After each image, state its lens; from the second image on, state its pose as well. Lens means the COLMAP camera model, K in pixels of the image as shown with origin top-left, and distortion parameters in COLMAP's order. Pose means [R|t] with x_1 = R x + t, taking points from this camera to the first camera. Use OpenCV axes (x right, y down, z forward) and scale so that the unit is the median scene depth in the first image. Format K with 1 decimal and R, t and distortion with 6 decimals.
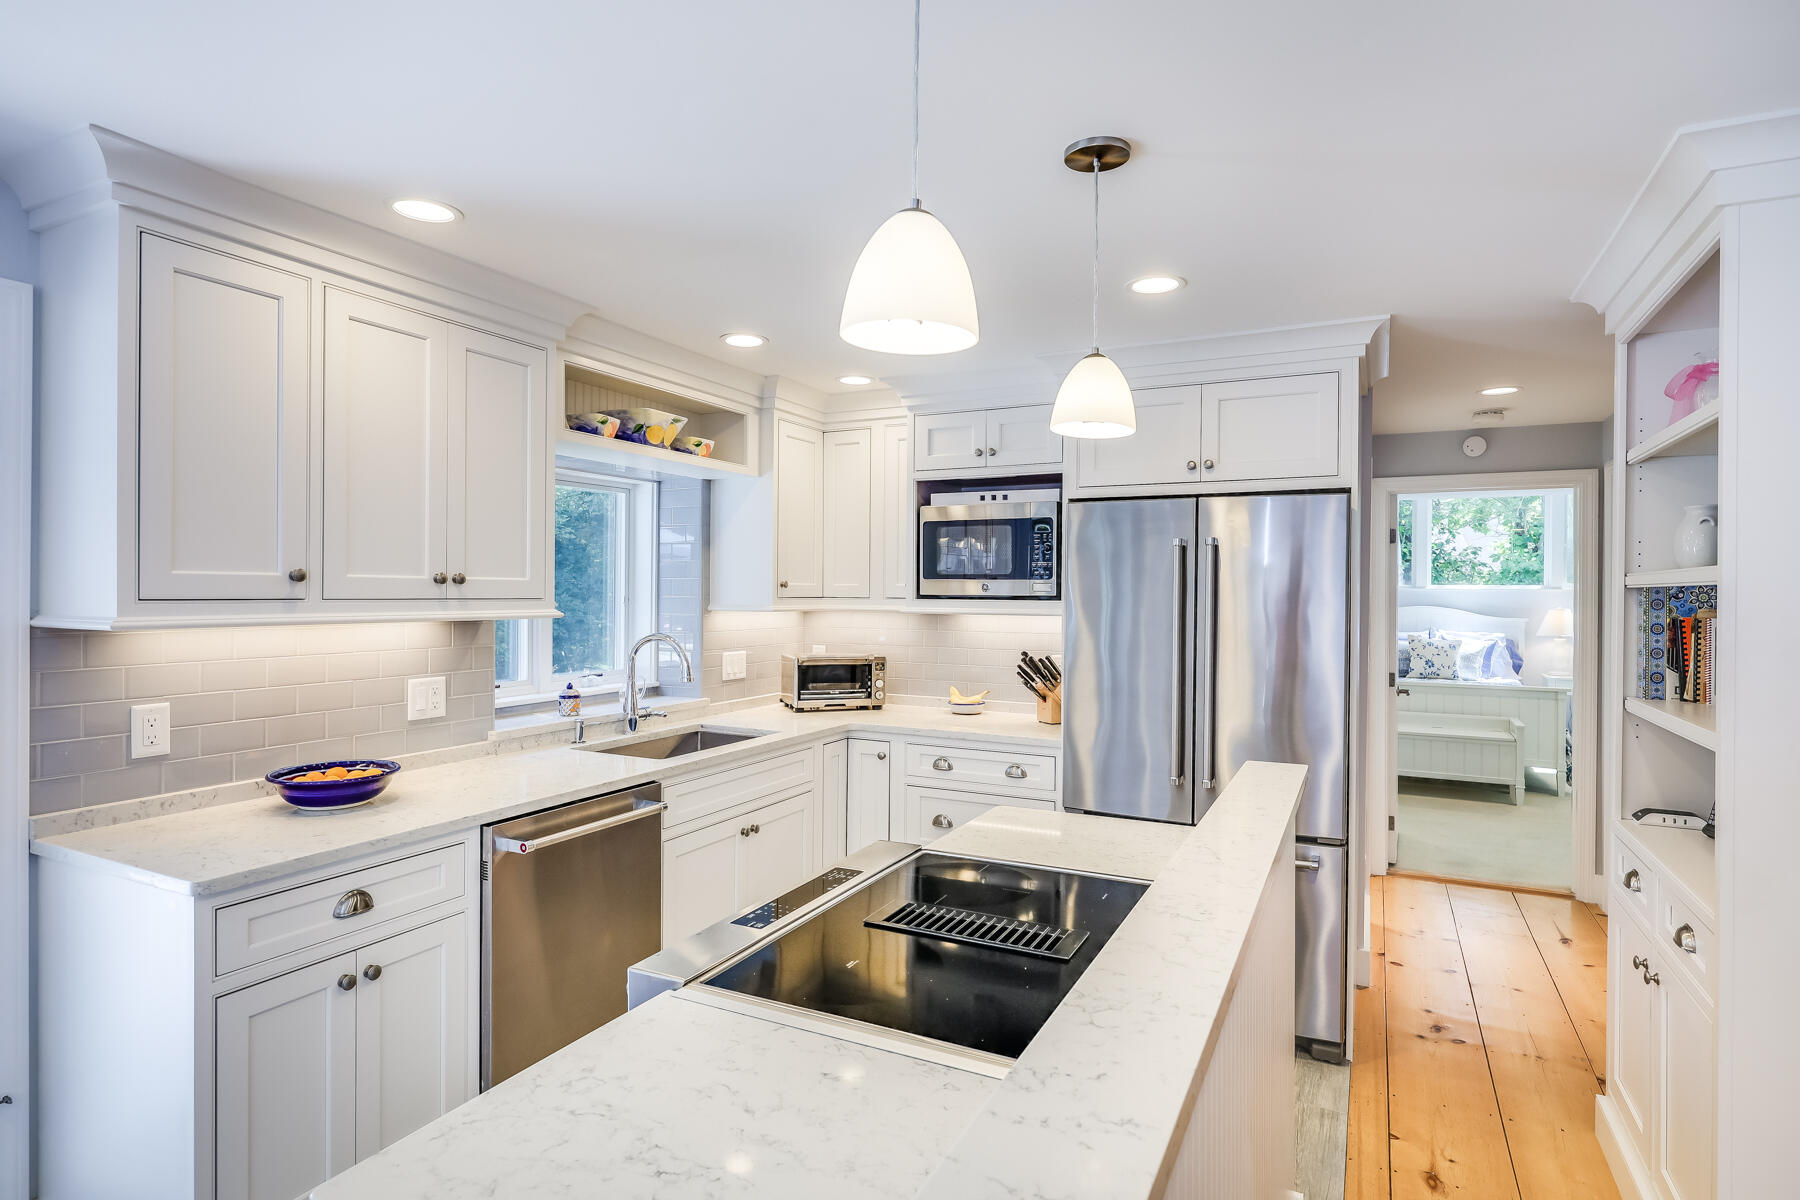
lens RADIAL K [[921.6, 0, 896.0], [0, 921.6, 598.2], [0, 0, 1]] dist [-0.001421, 0.000425]
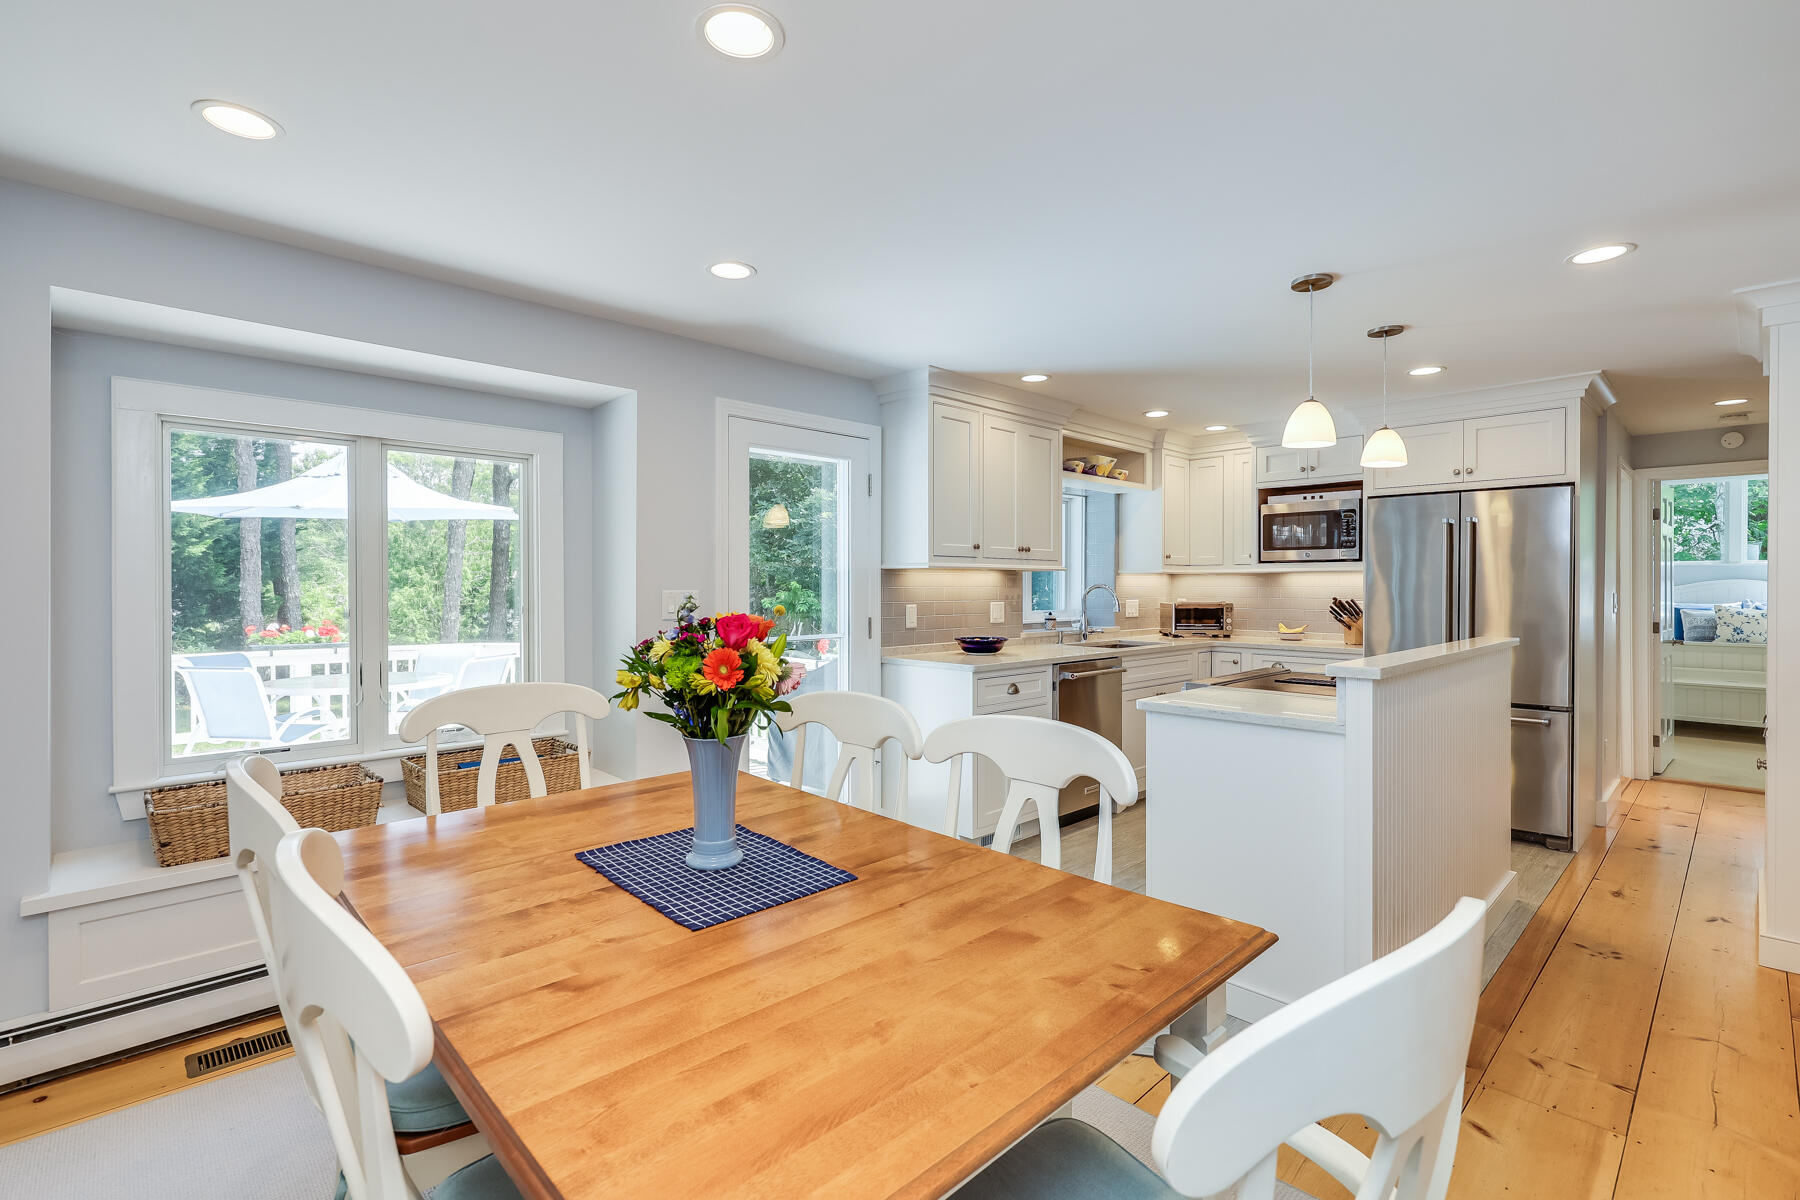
lens RADIAL K [[796.4, 0, 912.5], [0, 796.4, 590.4], [0, 0, 1]] dist [0.003576, 0.000653]
pose [[0.946726, -0.003861, -0.322017, -0.102081], [0.003404, 0.999992, -0.001981, 0.048481], [0.322022, 0.000779, 0.946732, -0.497096]]
